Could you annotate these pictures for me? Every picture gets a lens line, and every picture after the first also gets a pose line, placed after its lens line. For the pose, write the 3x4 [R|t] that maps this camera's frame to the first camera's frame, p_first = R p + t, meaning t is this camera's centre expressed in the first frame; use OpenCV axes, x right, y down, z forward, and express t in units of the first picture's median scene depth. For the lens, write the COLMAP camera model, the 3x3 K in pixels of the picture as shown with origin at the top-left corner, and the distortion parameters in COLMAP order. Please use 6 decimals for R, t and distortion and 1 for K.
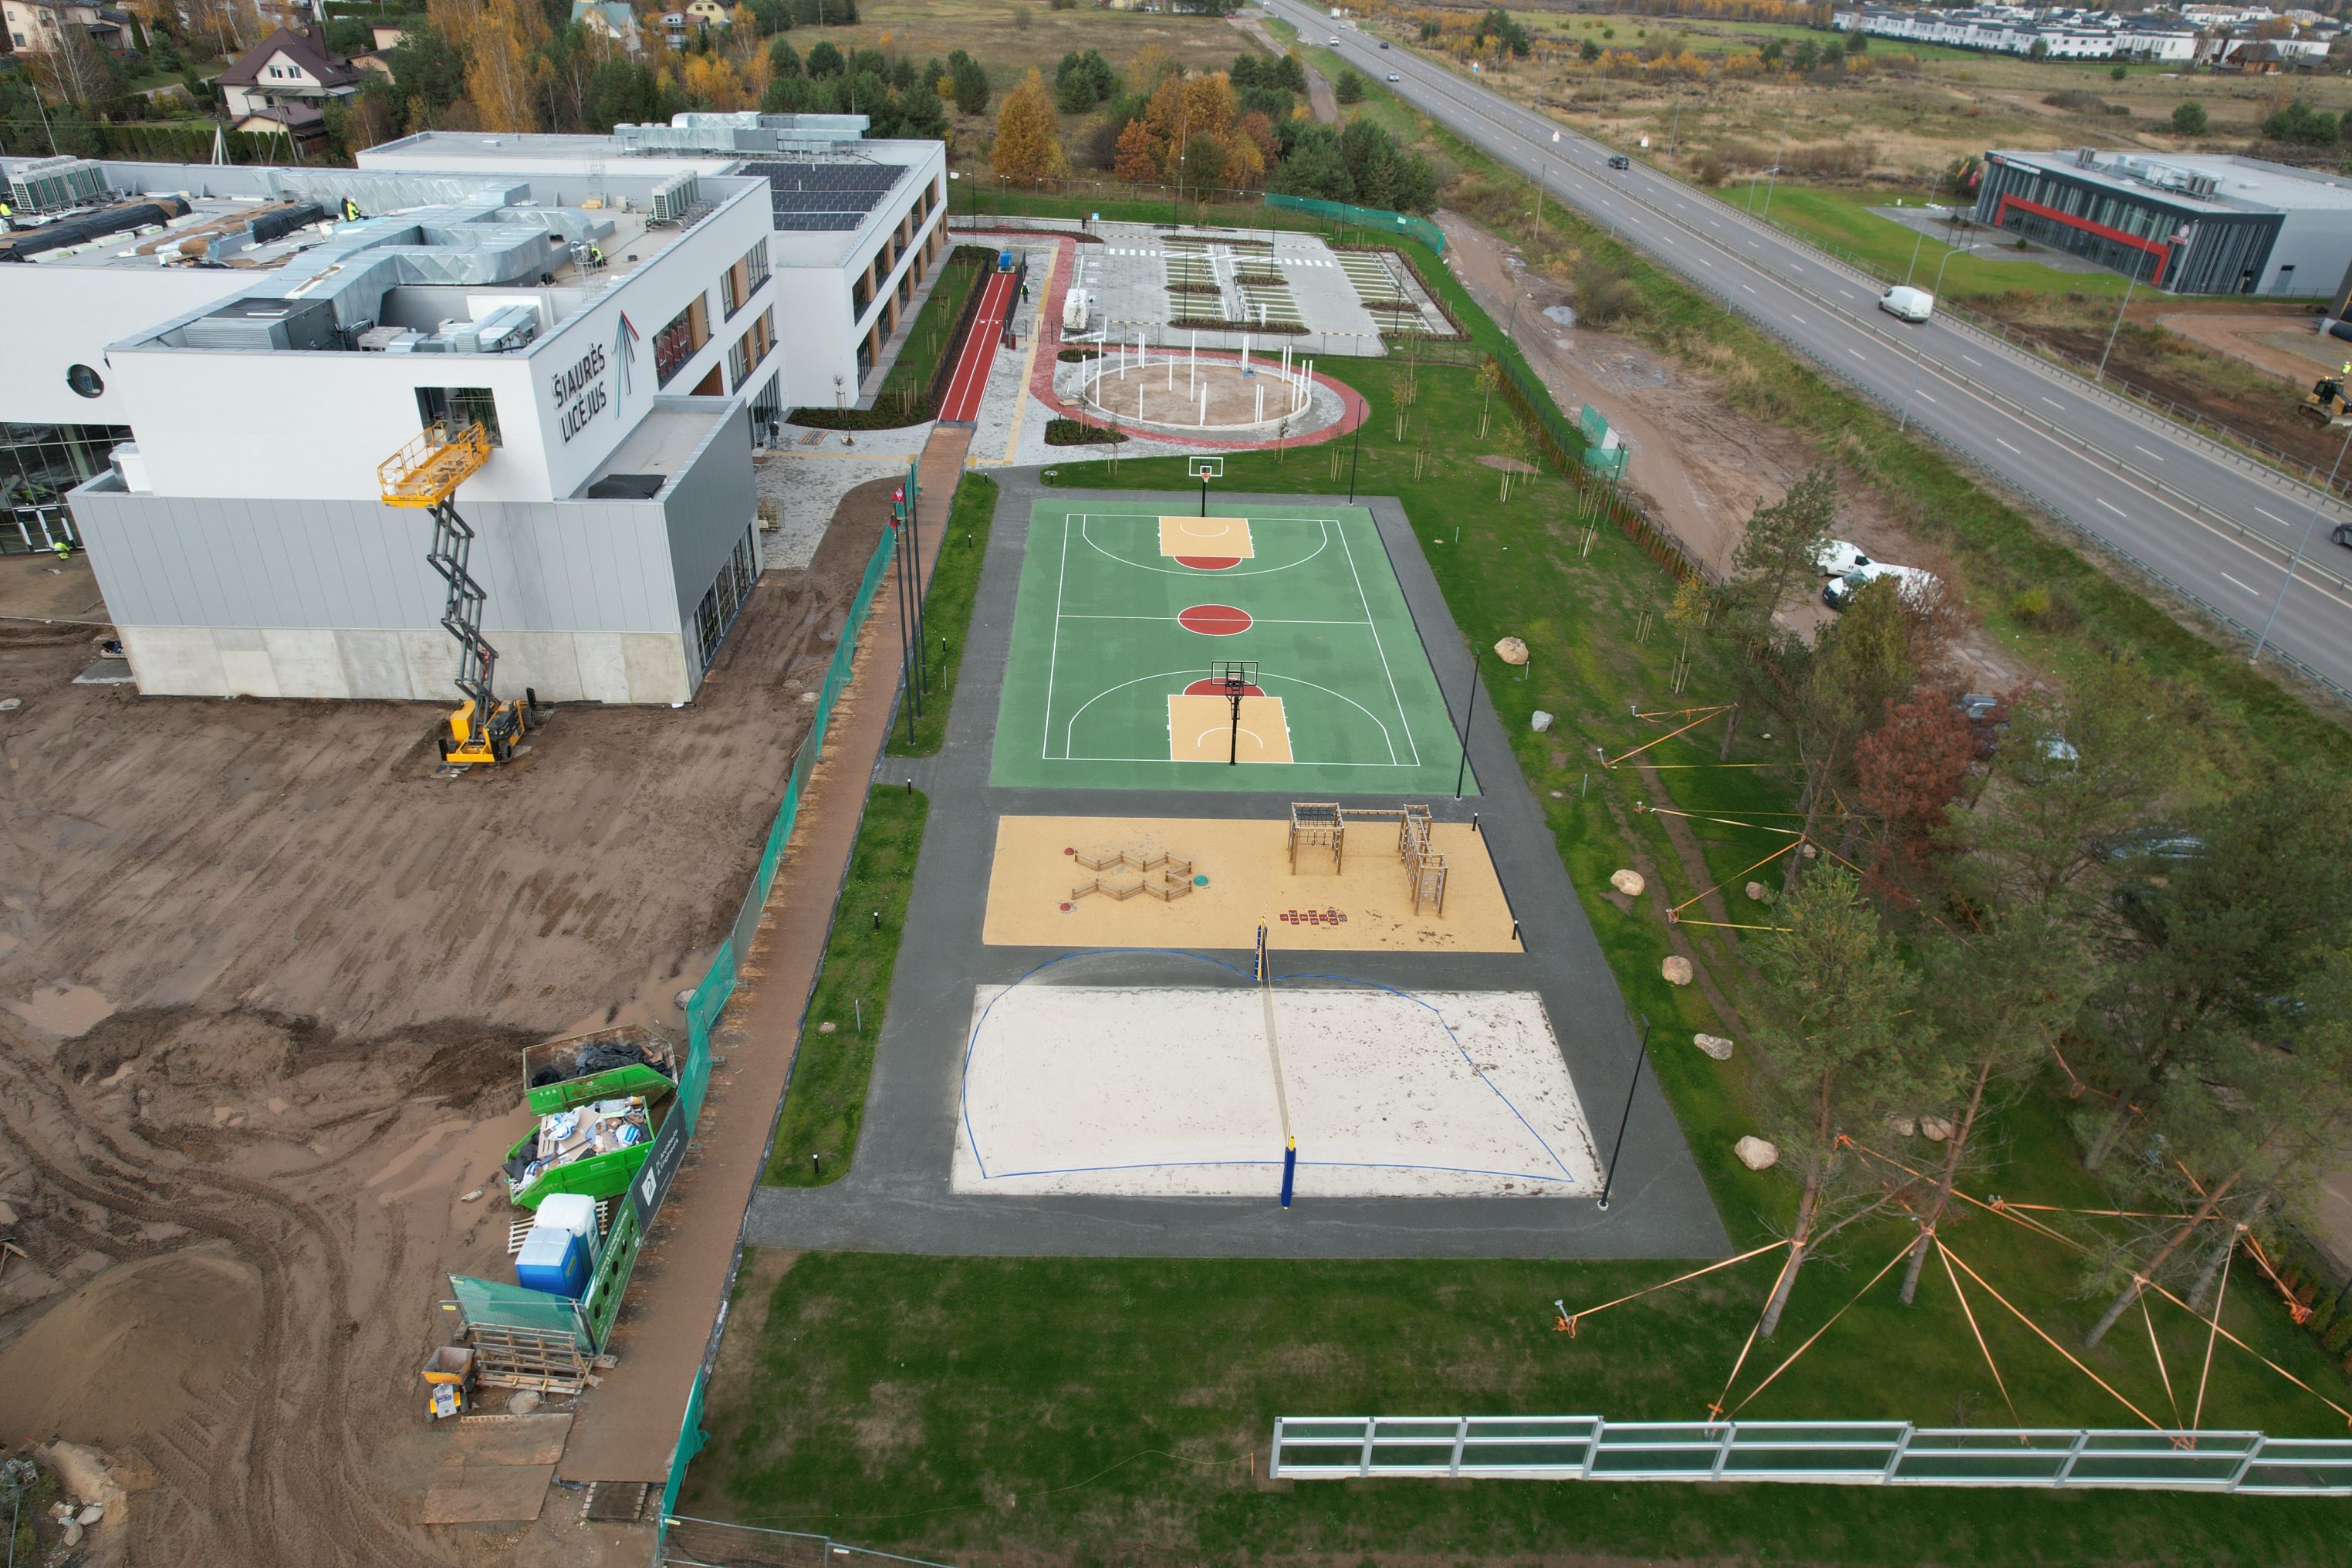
lens RADIAL K [[1503.9, 0, 1153.1], [0, 1503.9, 784.1], [0, 0, 1]] dist [-0.084377, 0.082880]
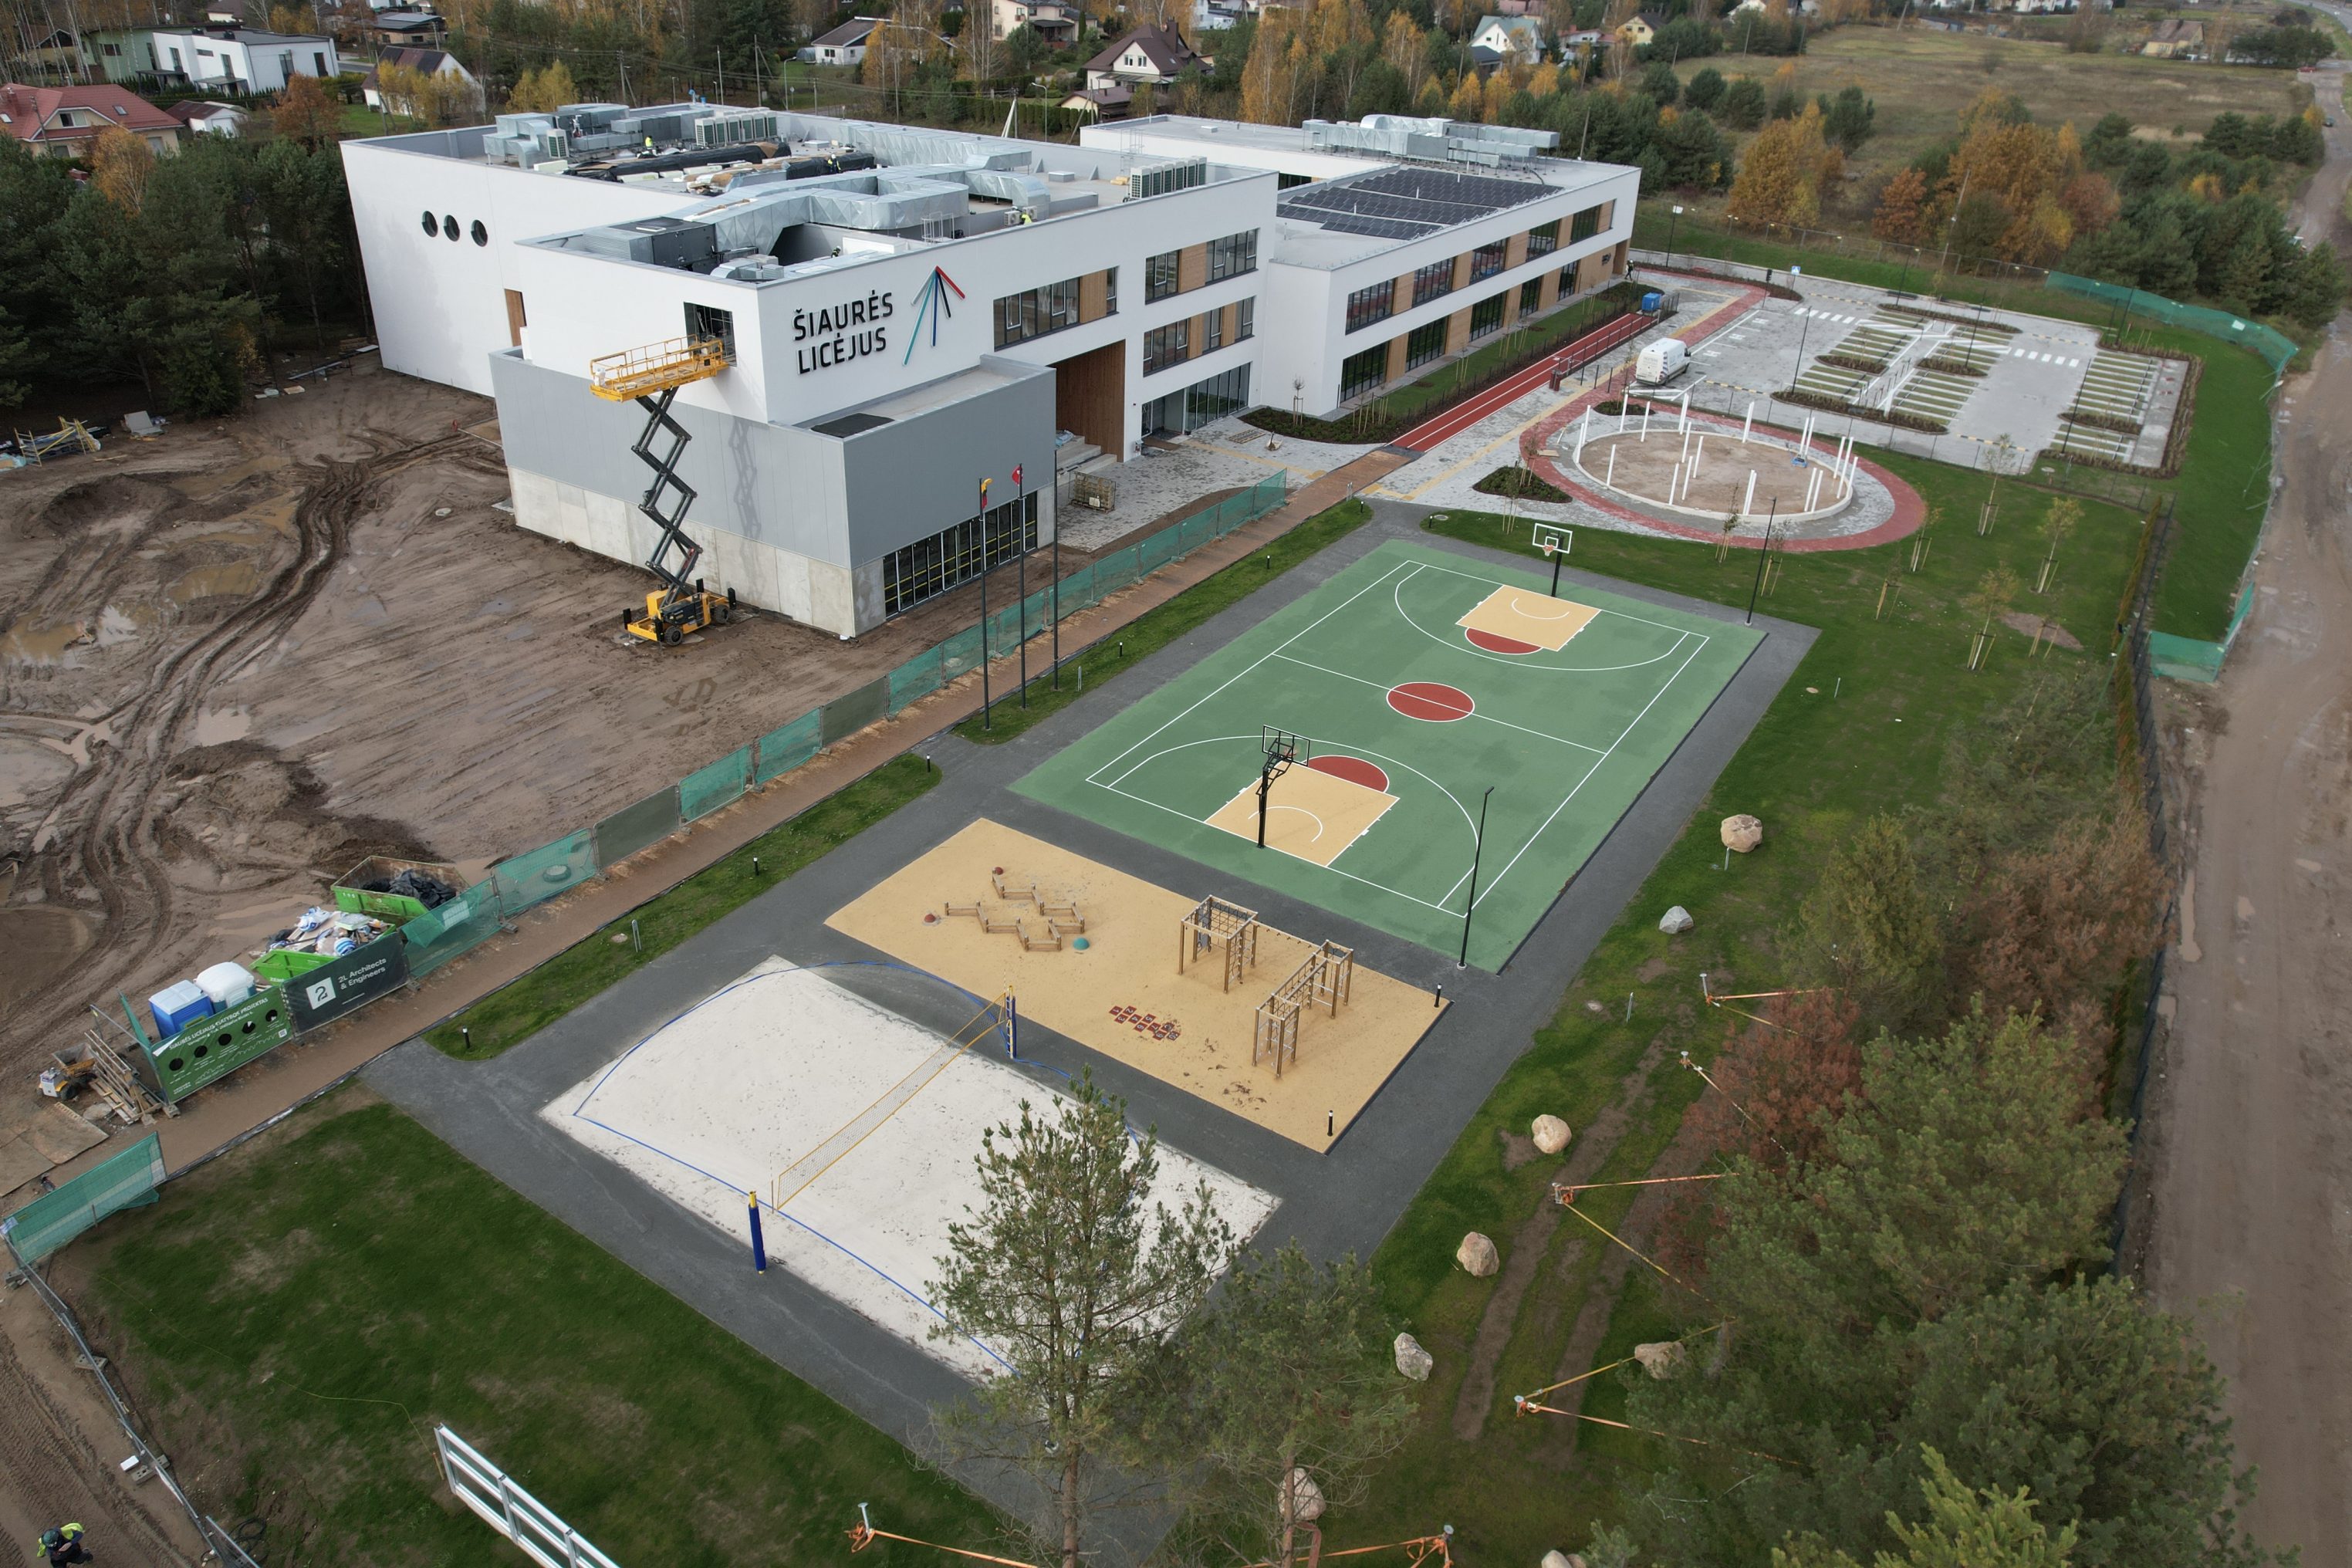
lens RADIAL K [[1574.1, 0, 1141.8], [0, 1574.1, 750.6], [0, 0, 1]] dist [-0.071216, 0.052978]
pose [[0.822386, 0.266075, -0.502877, 0.377779], [-0.291562, 0.956110, 0.029075, -0.062621], [0.488542, 0.122709, 0.863869, 0.149363]]
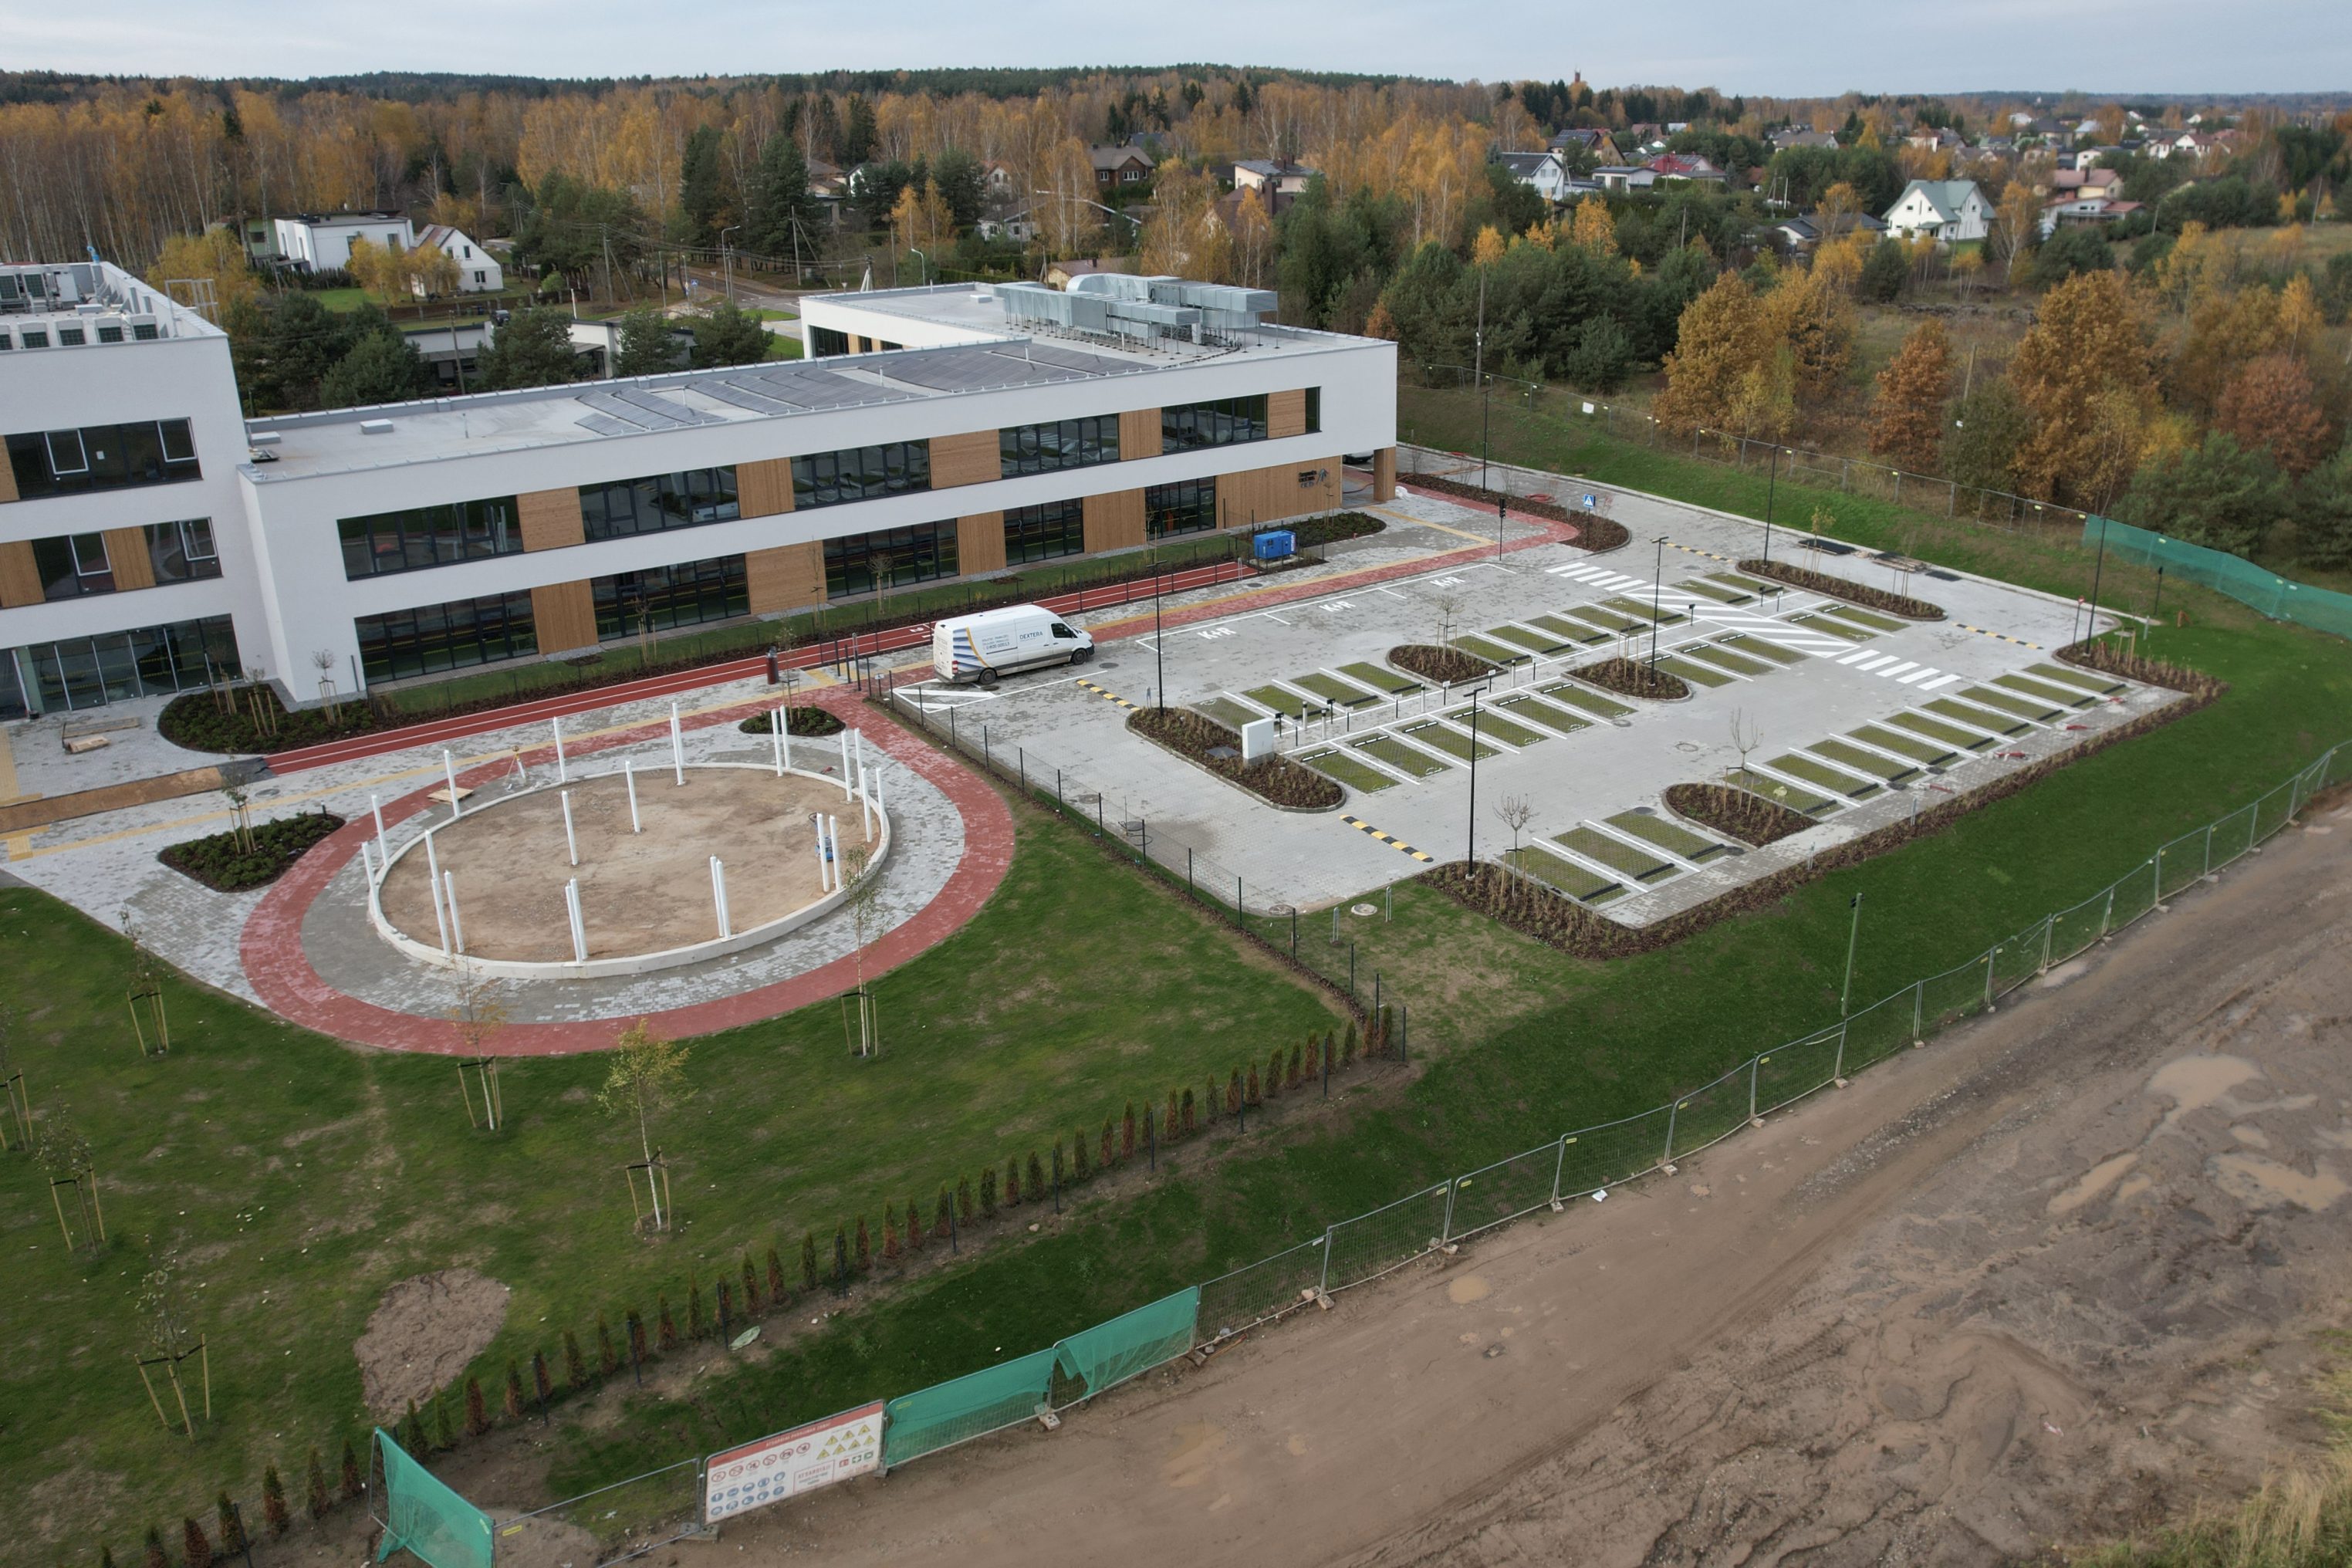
lens RADIAL K [[1726.1, 0, 1244.7], [0, 1726.1, 778.4], [0, 0, 1]] dist [-0.038759, 0.001717]
pose [[0.585940, 0.260354, -0.767392, 0.807570], [-0.385337, 0.922585, 0.018784, -0.549402], [0.712874, 0.284698, 0.640903, 1.191228]]
